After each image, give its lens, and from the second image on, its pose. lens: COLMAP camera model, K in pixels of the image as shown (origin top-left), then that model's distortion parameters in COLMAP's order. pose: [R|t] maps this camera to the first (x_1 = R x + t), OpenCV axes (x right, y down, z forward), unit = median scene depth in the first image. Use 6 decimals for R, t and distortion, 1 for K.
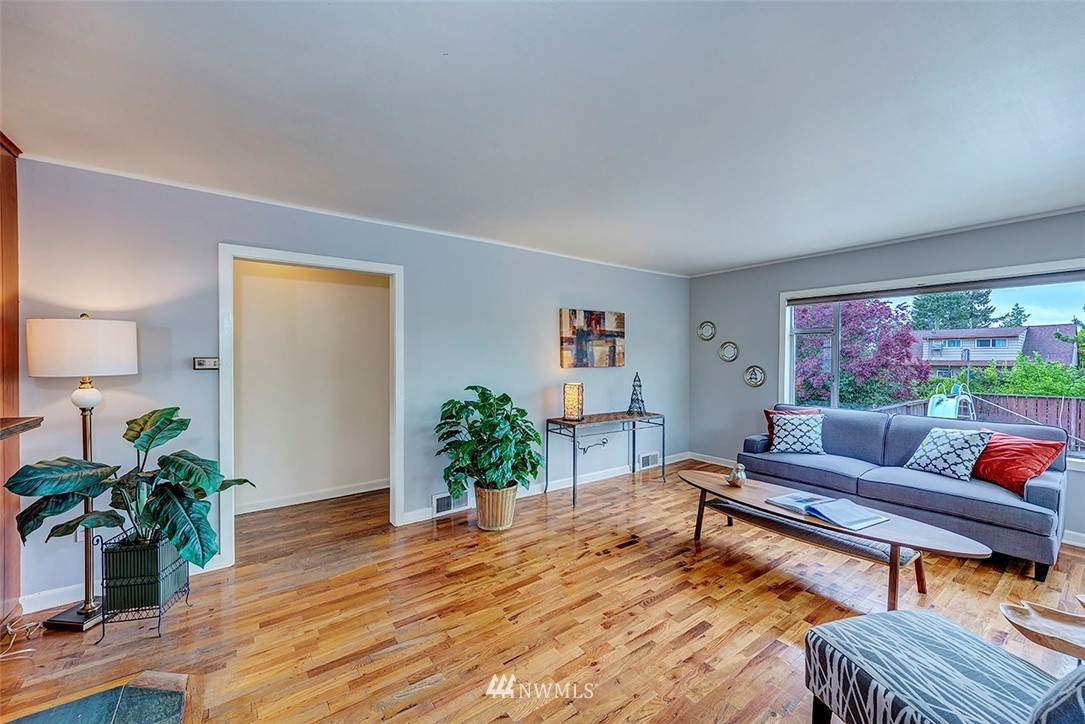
lens RADIAL K [[429.6, 0, 543.2], [0, 429.6, 362.7], [0, 0, 1]] dist [0.002429, 0.000160]
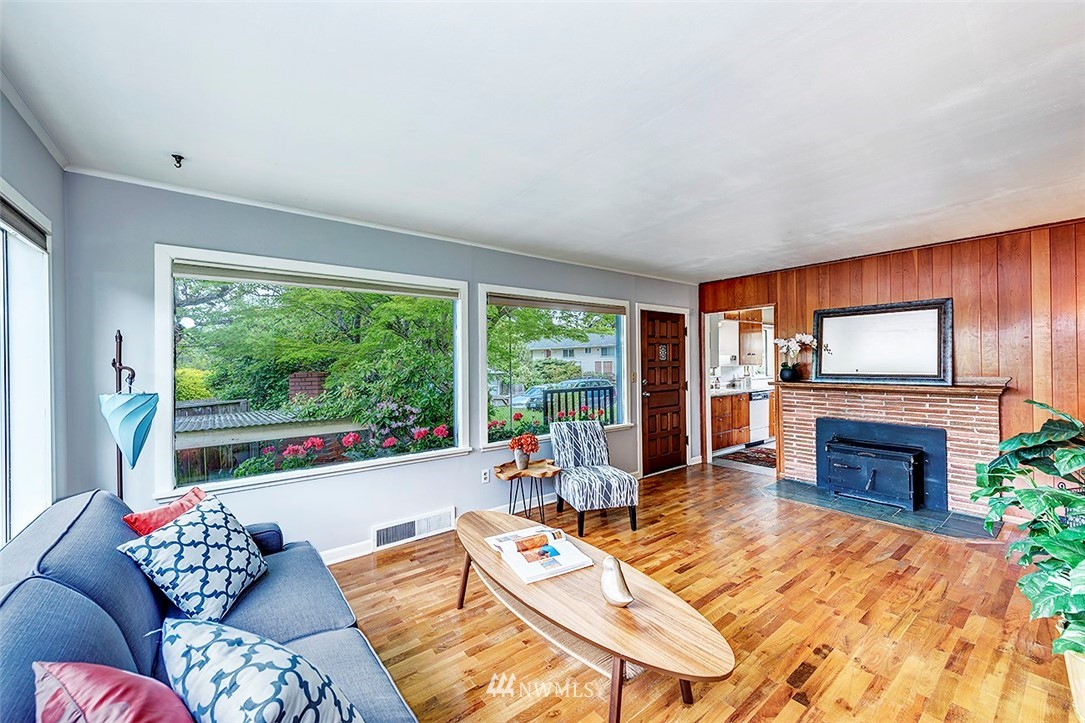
lens RADIAL K [[429.6, 0, 541.5], [0, 429.6, 359.4], [0, 0, 1]] dist [0.002429, 0.000160]
pose [[-0.999562, 0.010872, -0.027512, 0.768723], [0.010468, 0.999836, 0.014777, -0.048271], [0.027668, 0.014483, -0.999512, 2.131679]]
